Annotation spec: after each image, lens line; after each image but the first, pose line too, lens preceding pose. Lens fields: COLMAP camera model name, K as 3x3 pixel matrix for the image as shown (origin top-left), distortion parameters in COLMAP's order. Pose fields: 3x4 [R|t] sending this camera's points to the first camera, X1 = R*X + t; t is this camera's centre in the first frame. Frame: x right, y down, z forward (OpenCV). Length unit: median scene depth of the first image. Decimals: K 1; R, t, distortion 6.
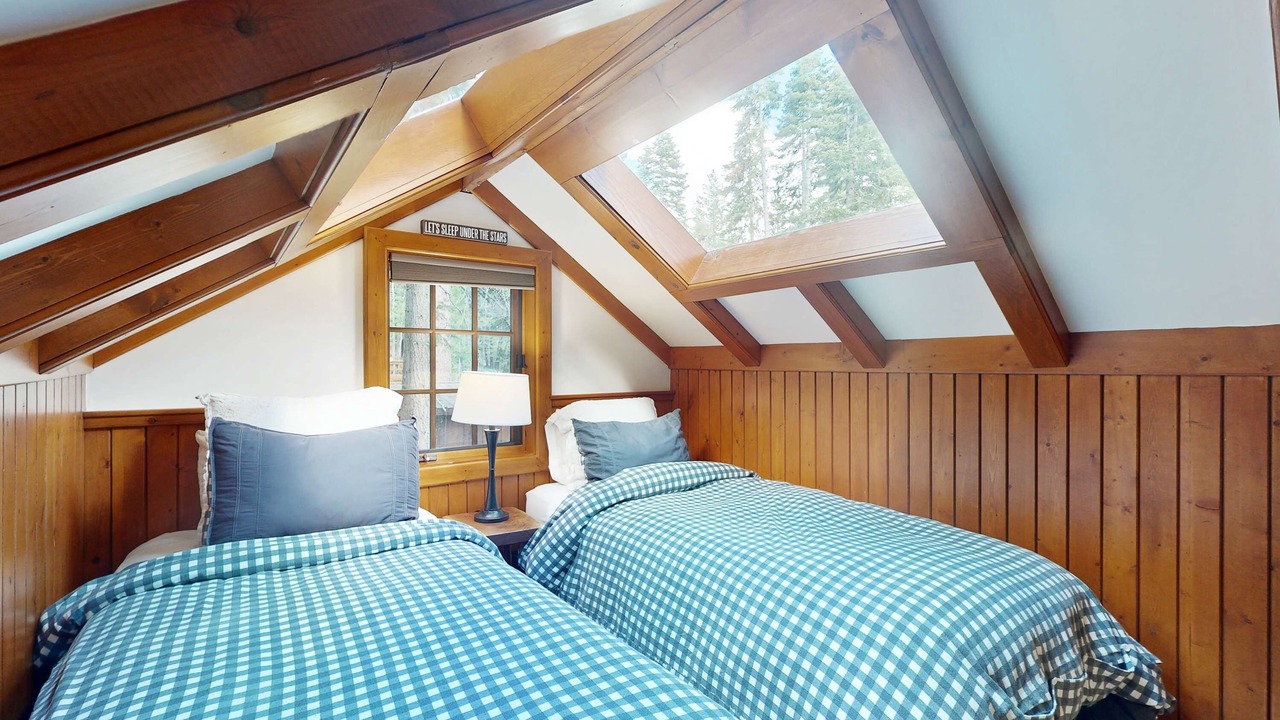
lens RADIAL K [[559.3, 0, 631.3], [0, 559.3, 364.3], [0, 0, 1]] dist [0.002021, 0.000129]
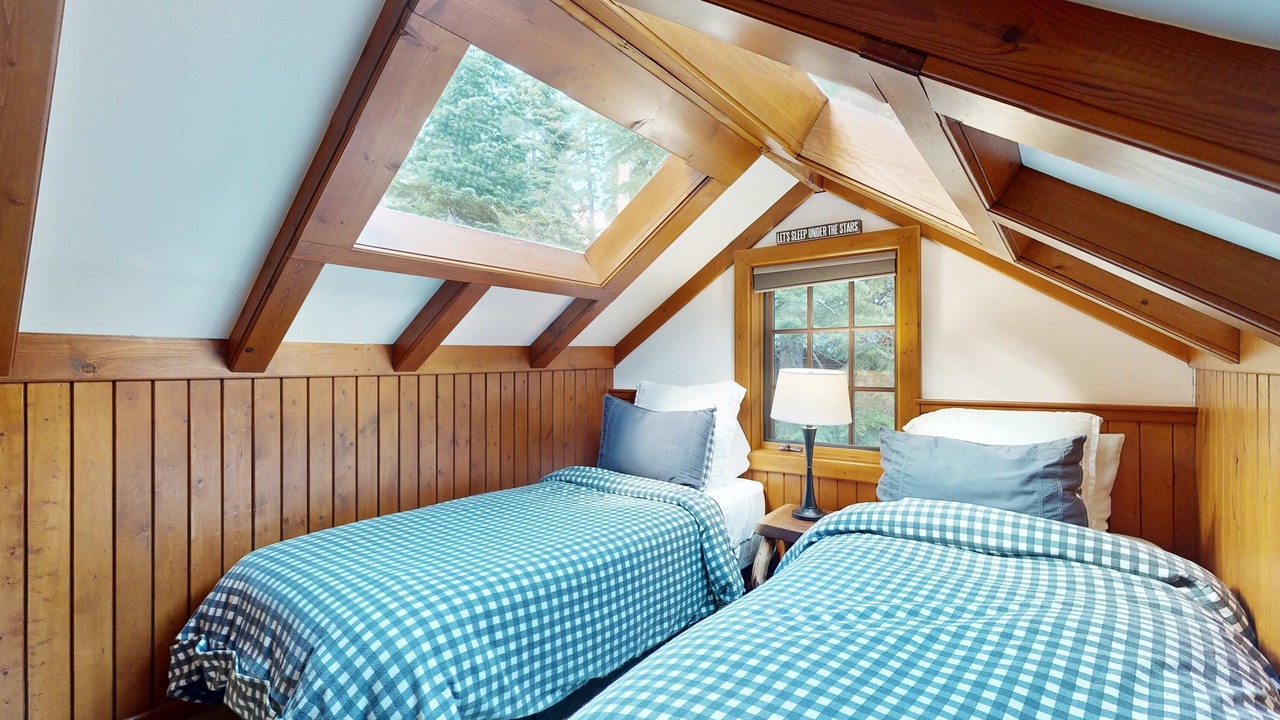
lens RADIAL K [[559.3, 0, 630.7], [0, 559.3, 361.9], [0, 0, 1]] dist [0.002021, 0.000129]
pose [[0.268745, -0.001078, -0.963211, 0.602537], [0.007320, 0.999973, 0.000923, -0.003909], [0.963184, -0.007299, 0.268745, 0.407613]]
